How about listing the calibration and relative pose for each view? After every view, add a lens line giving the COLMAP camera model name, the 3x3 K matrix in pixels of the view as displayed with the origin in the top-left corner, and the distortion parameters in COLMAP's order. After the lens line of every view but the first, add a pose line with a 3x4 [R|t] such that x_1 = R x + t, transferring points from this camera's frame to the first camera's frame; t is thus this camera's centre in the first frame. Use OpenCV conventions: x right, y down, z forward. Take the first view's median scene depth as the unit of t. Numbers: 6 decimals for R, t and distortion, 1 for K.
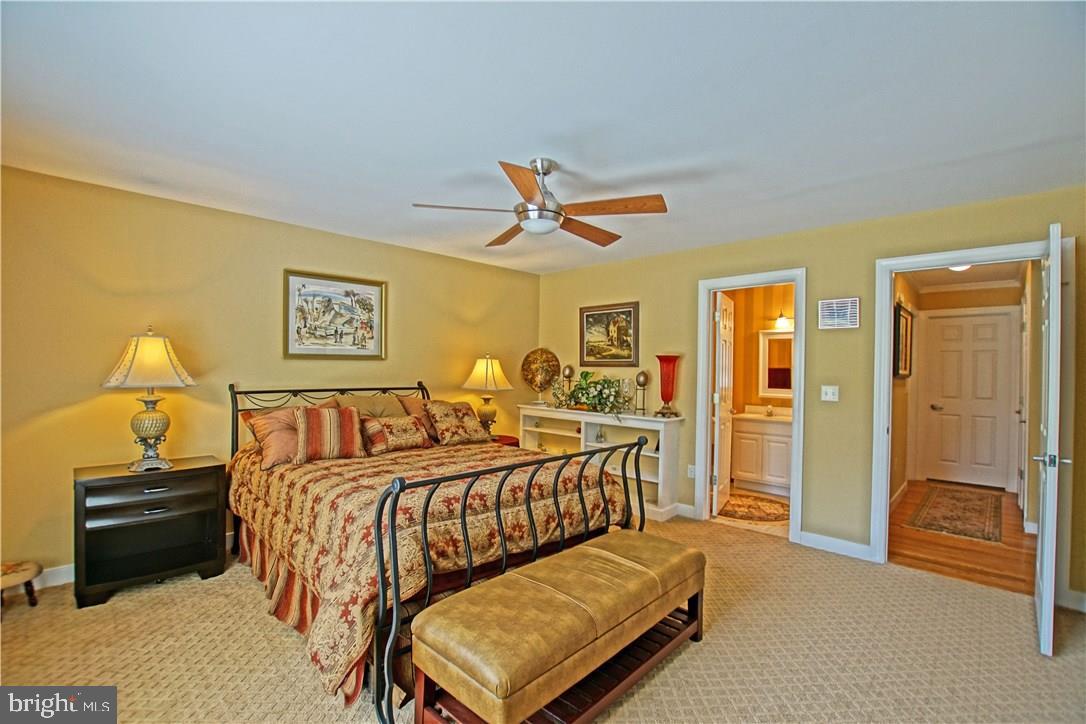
lens RADIAL K [[475.9, 0, 543.1], [0, 475.9, 368.0], [0, 0, 1]] dist [-0.027752, 0.000887]
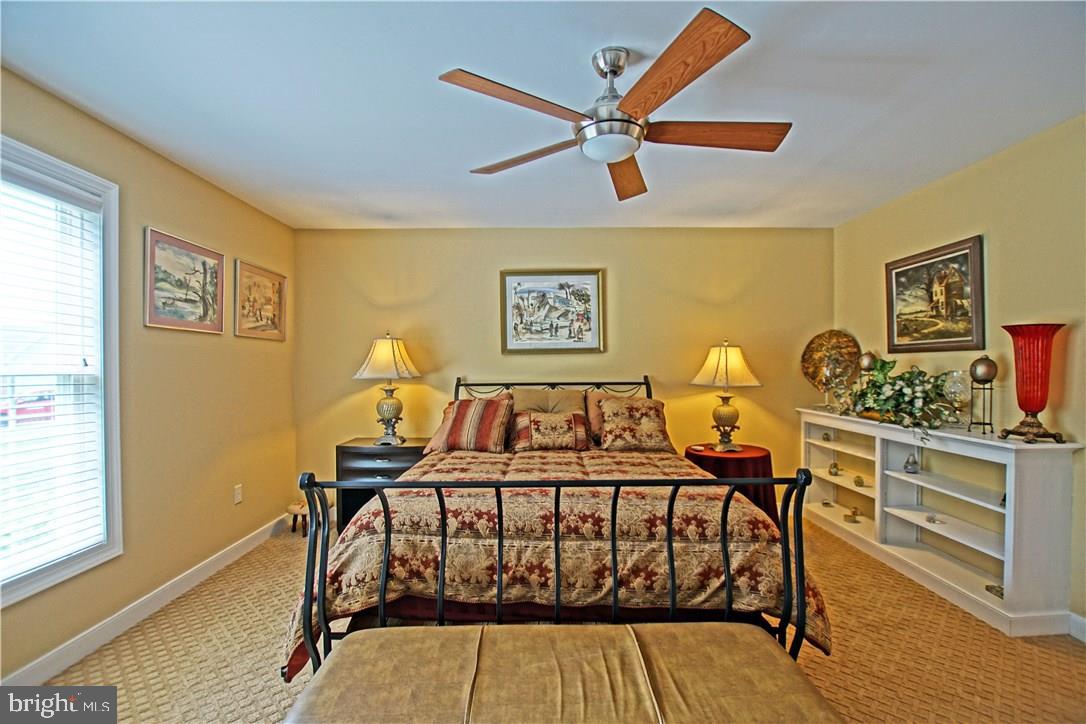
lens RADIAL K [[480.4, 0, 543.0], [0, 480.4, 362.0], [0, 0, 1]] dist [-0.028374, 0.000725]
pose [[0.707342, -0.022833, -0.706503, 0.257338], [0.015131, 0.999738, -0.017160, 0.016534], [0.706710, 0.001448, 0.707502, 0.262929]]
